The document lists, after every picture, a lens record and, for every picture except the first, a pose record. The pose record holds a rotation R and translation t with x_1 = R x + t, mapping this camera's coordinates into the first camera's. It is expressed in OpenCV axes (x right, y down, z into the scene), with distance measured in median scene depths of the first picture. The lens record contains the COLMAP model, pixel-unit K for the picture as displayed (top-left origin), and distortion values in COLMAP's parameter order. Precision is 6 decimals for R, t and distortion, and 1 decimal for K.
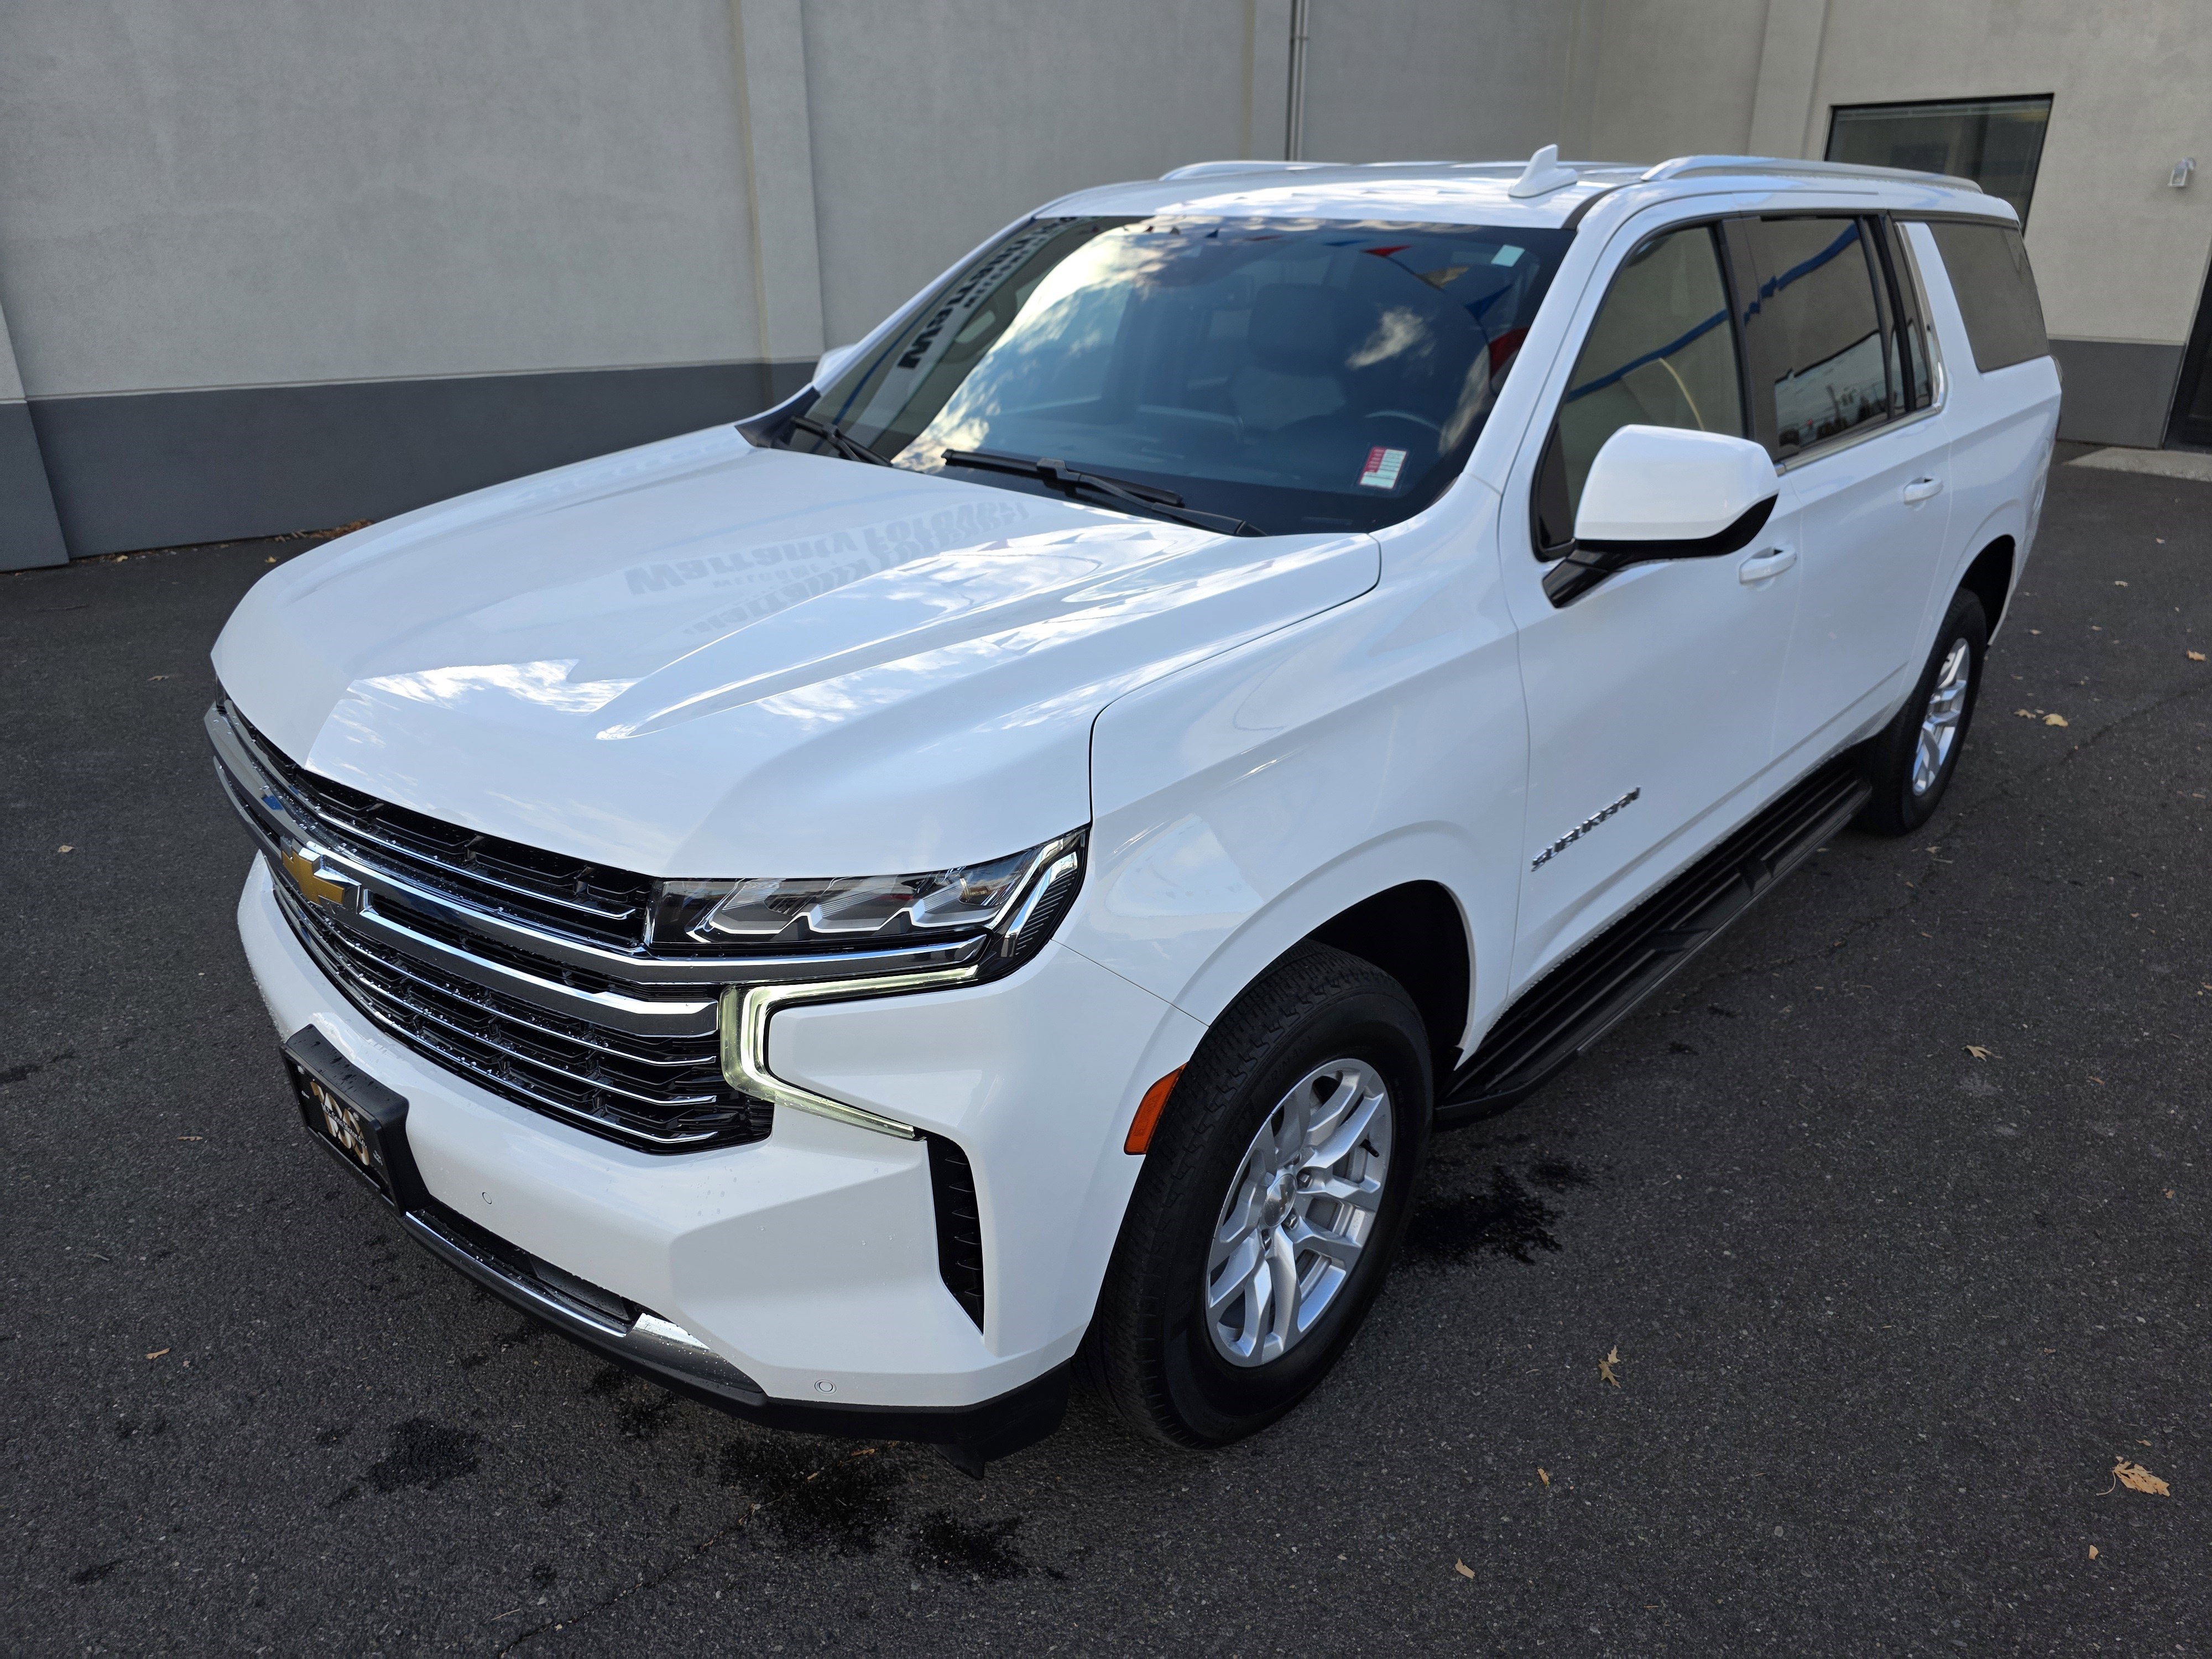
lens RADIAL K [[1600.1, 0, 1120.5], [0, 1600.1, 834.1], [0, 0, 1]] dist [0.040851, -0.036463]
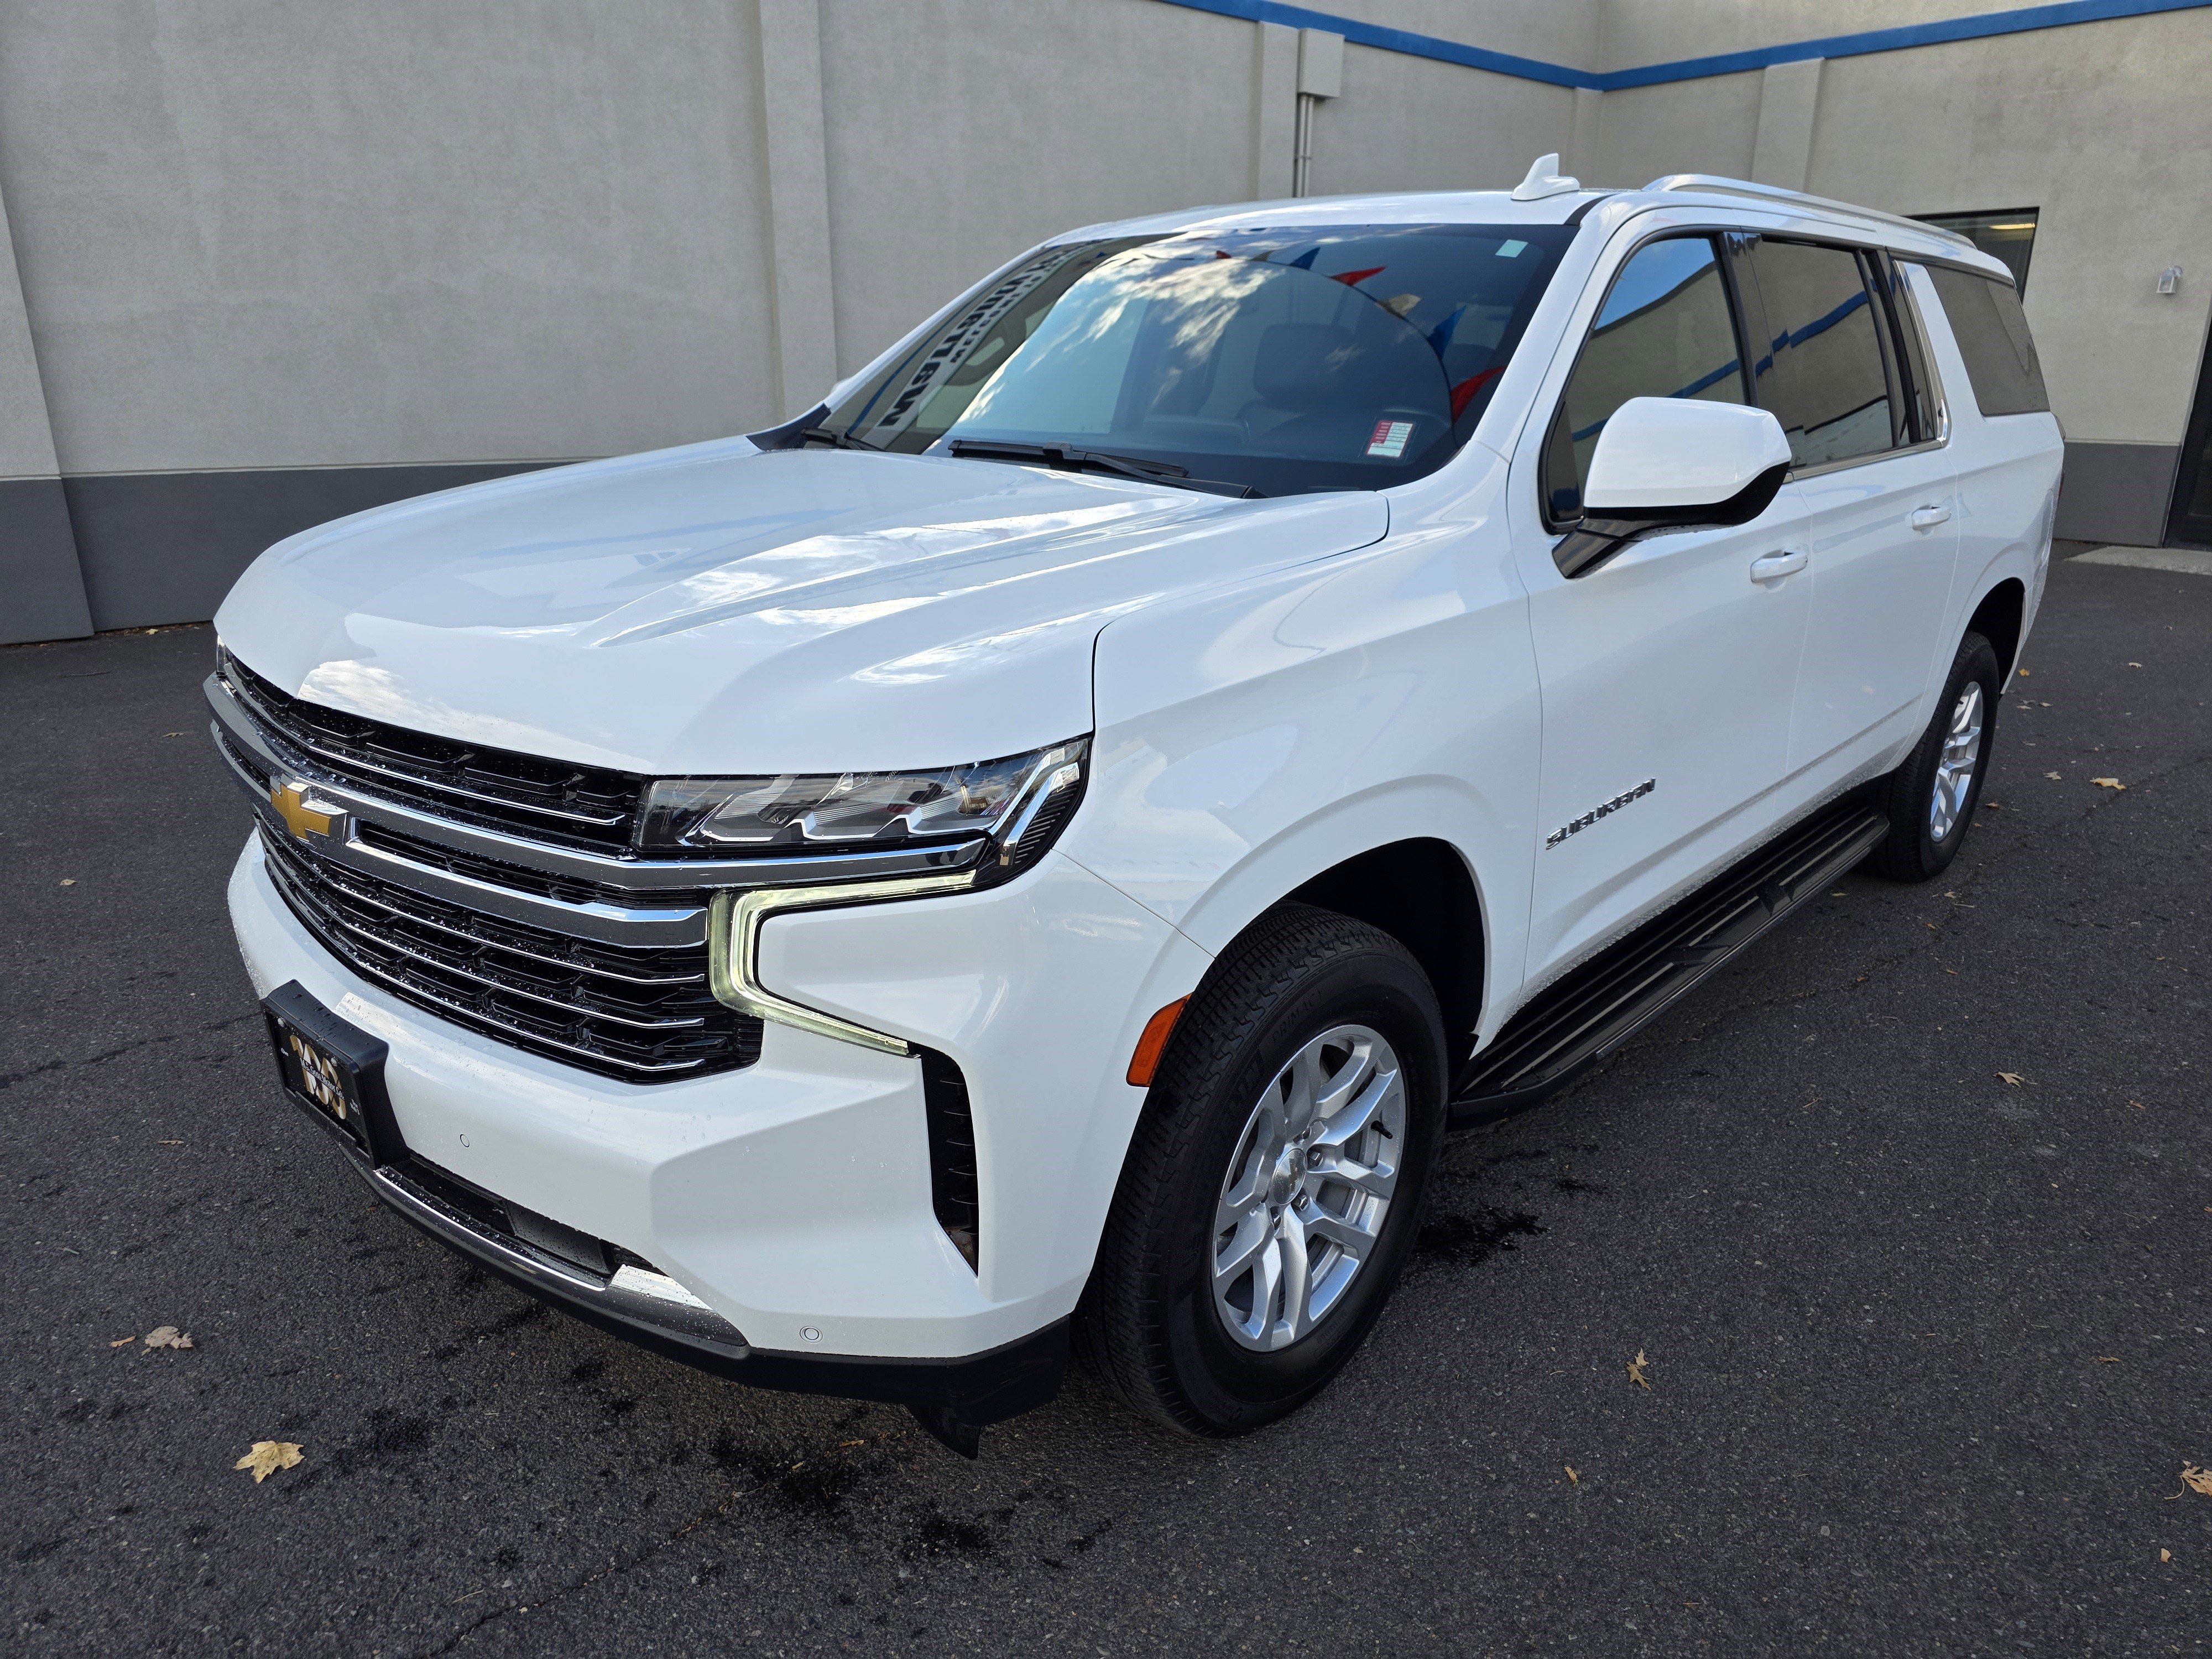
lens RADIAL K [[1588.6, 0, 1108.5], [0, 1588.6, 834.8], [0, 0, 1]] dist [0.044274, -0.036757]
pose [[0.999914, 0.003529, -0.012665, 0.002238], [-0.004565, 0.996560, -0.082753, 0.100392], [0.012329, 0.082803, 0.996490, 0.030817]]
